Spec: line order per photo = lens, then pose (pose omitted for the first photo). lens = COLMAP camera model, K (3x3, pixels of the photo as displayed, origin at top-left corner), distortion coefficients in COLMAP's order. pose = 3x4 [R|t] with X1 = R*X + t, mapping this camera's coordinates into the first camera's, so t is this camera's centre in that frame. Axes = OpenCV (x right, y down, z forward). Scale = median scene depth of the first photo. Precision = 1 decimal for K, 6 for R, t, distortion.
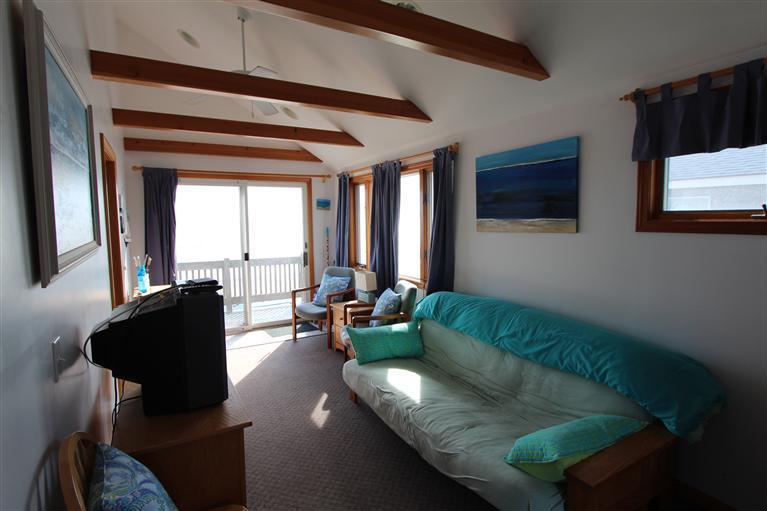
lens RADIAL K [[394.4, 0, 383.7], [0, 394.4, 251.9], [0, 0, 1]] dist [-0.021441, 0.000449]
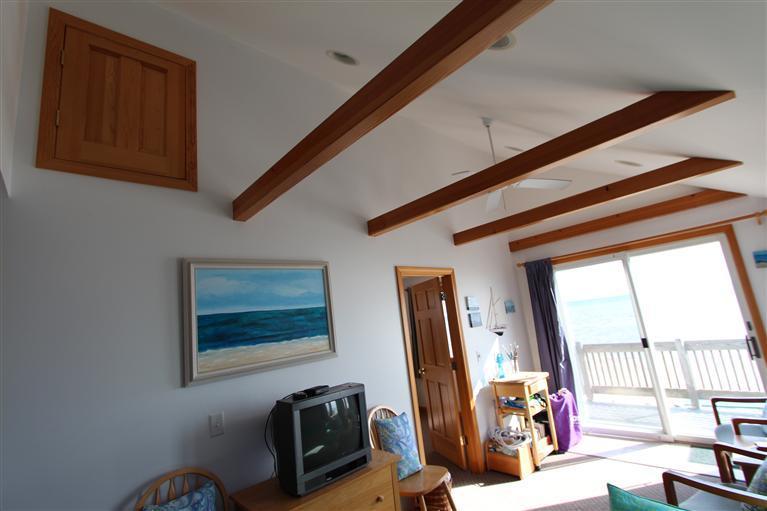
lens RADIAL K [[354.7, 0, 386.3], [0, 354.7, 254.8], [0, 0, 1]] dist [-0.014784, 0.001832]
pose [[0.215293, -0.198217, -0.956221, 0.304282], [0.032184, 0.980092, -0.195919, -0.046764], [0.976019, 0.011405, 0.217386, 0.366819]]
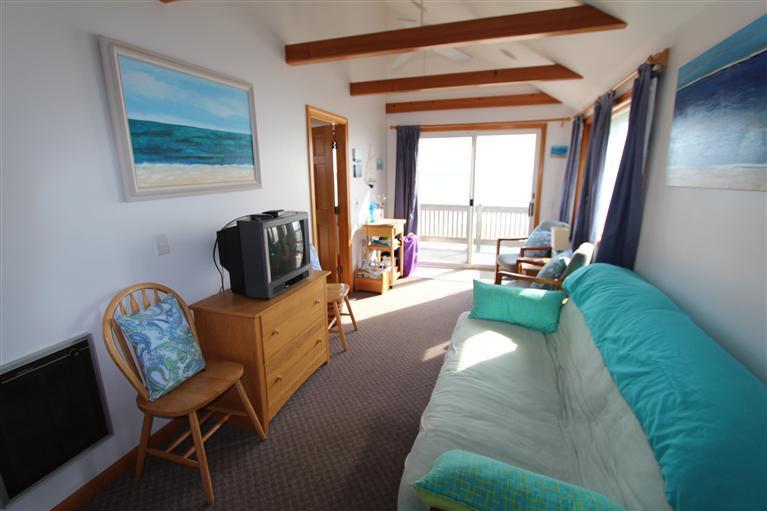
lens RADIAL K [[354.7, 0, 384.7], [0, 354.7, 252.0], [0, 0, 1]] dist [-0.014784, 0.001832]
pose [[0.660794, 0.172461, -0.730485, 0.274161], [-0.063806, 0.982628, 0.174271, -0.010639], [0.747851, -0.068548, 0.660319, 0.175725]]
